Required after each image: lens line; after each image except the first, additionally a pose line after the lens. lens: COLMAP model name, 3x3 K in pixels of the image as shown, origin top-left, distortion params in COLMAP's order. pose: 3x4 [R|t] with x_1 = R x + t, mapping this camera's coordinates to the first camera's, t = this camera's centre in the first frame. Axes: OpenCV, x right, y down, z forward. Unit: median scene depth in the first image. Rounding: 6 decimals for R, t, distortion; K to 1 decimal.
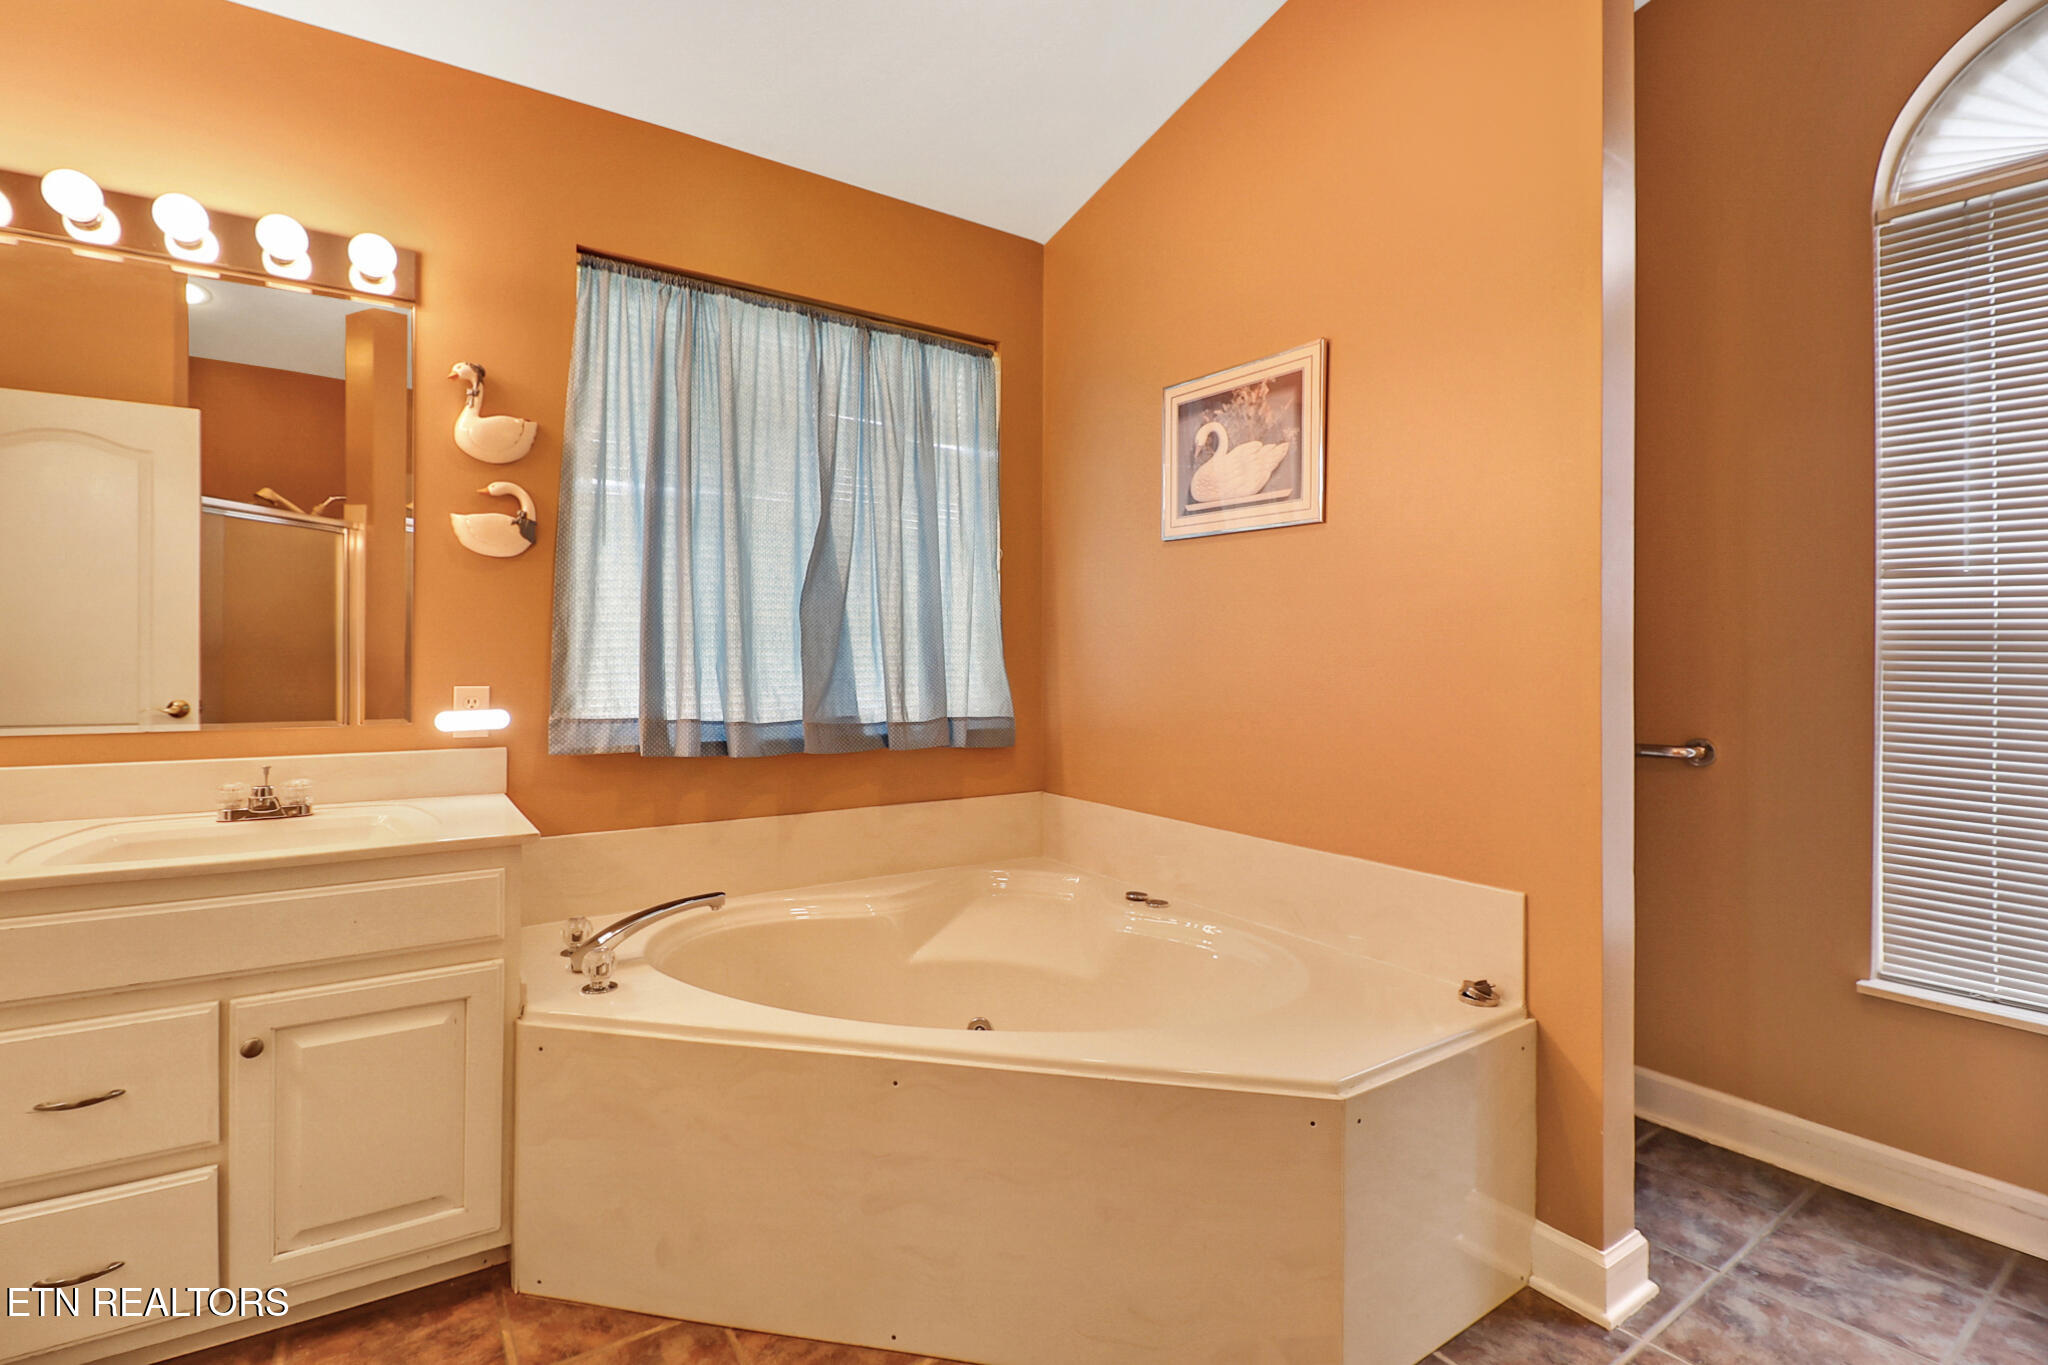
lens RADIAL K [[942.6, 0, 1014.4], [0, 942.6, 666.4], [0, 0, 1]] dist [-0.008450, -0.008333]
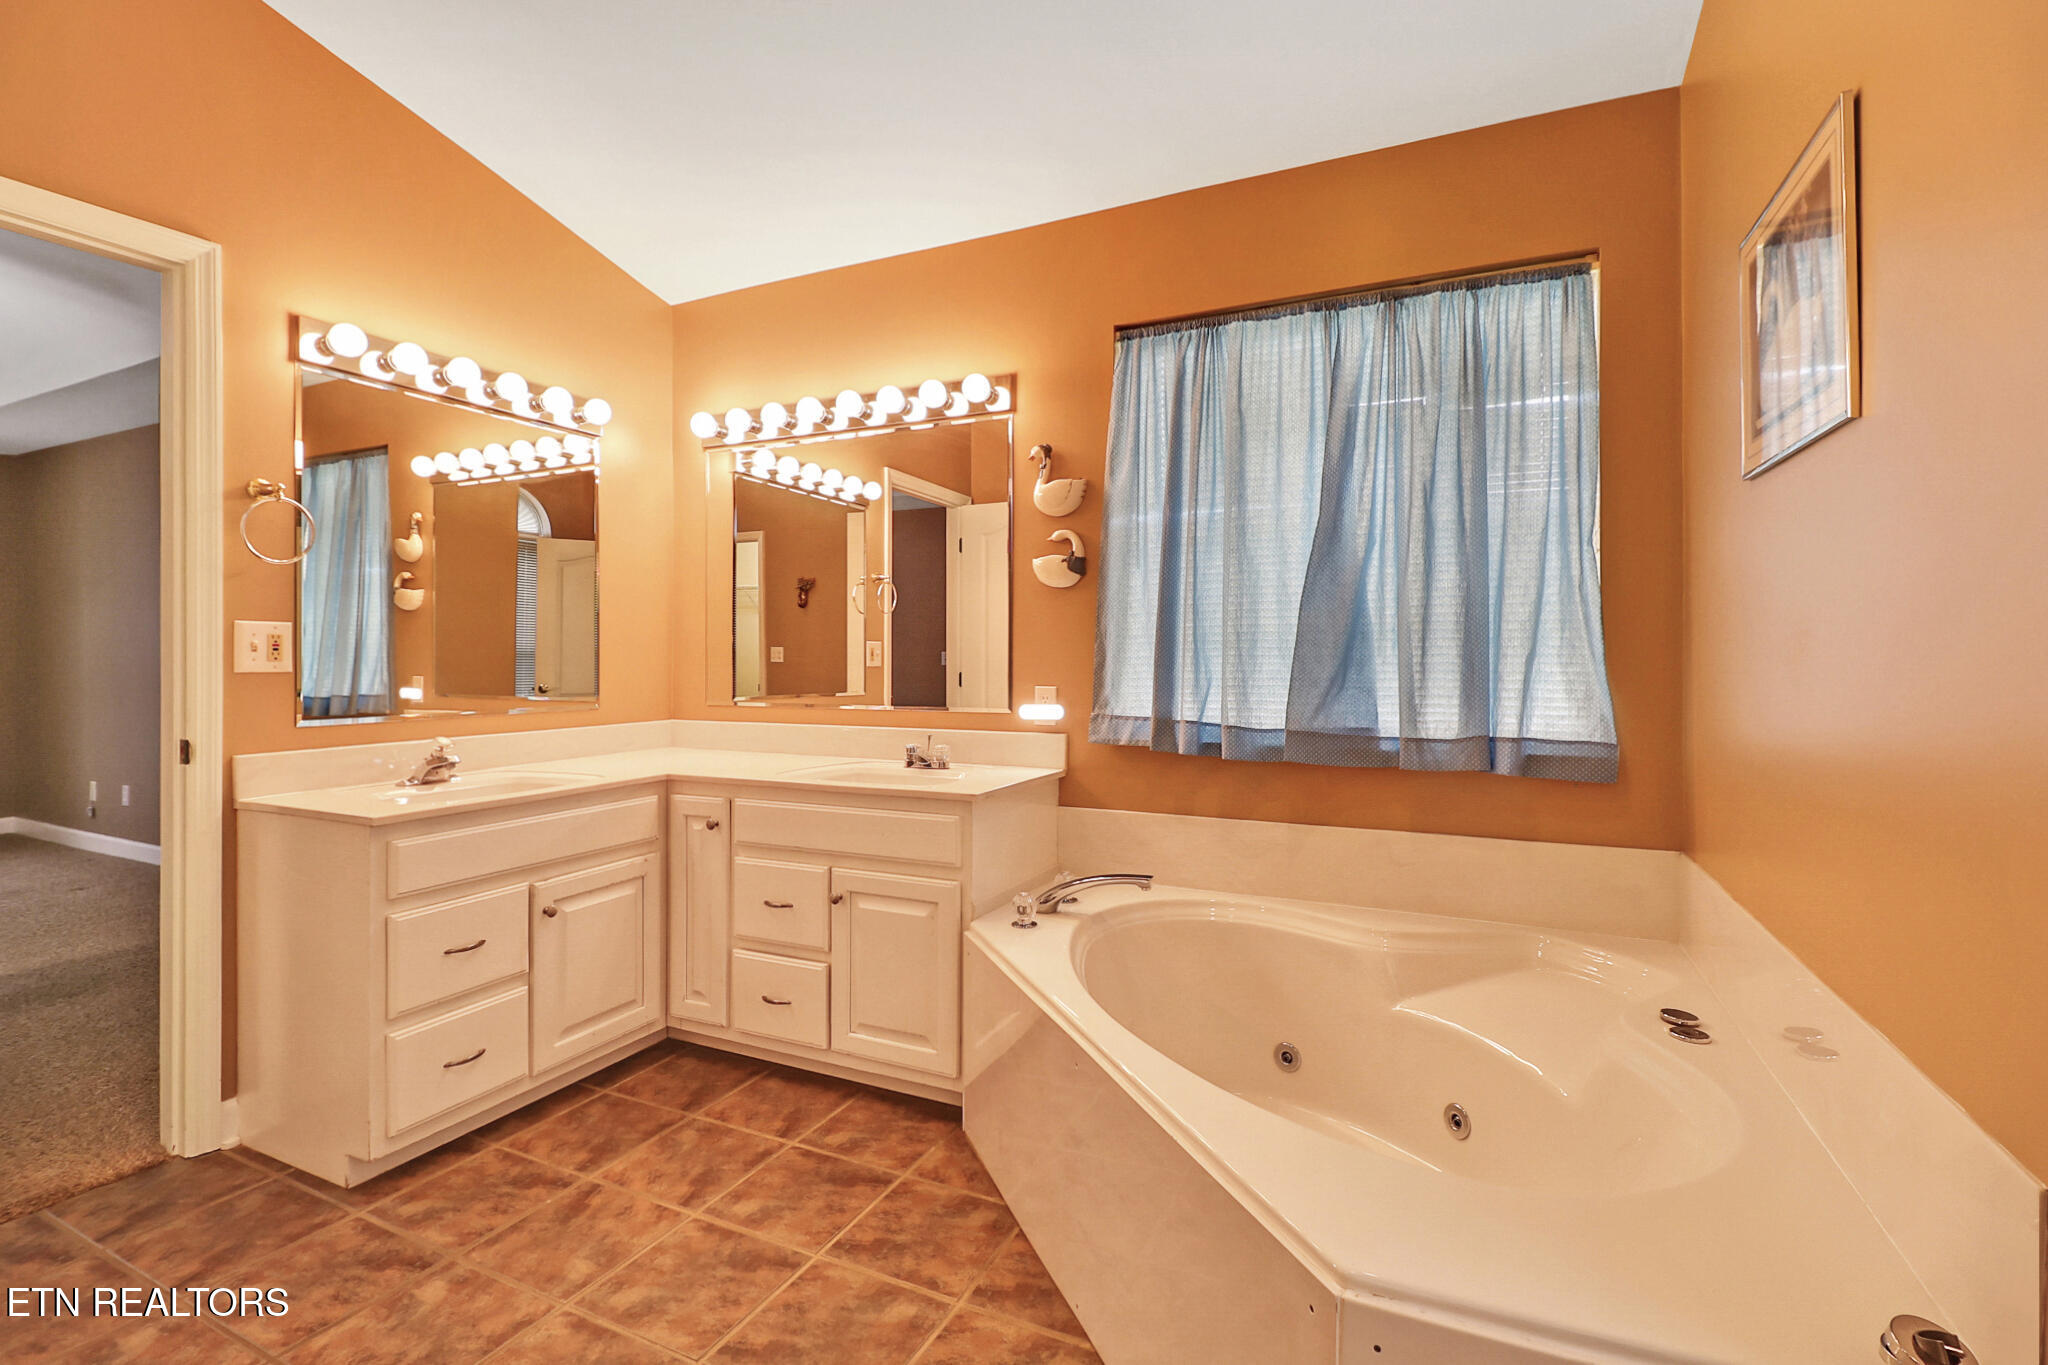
lens RADIAL K [[942.6, 0, 1007.8], [0, 942.6, 665.4], [0, 0, 1]] dist [-0.008450, -0.008333]
pose [[0.490057, -0.005542, -0.871673, 0.518501], [-0.008163, 0.999907, -0.010947, 0.005524], [0.871652, 0.012480, 0.489966, 0.280643]]
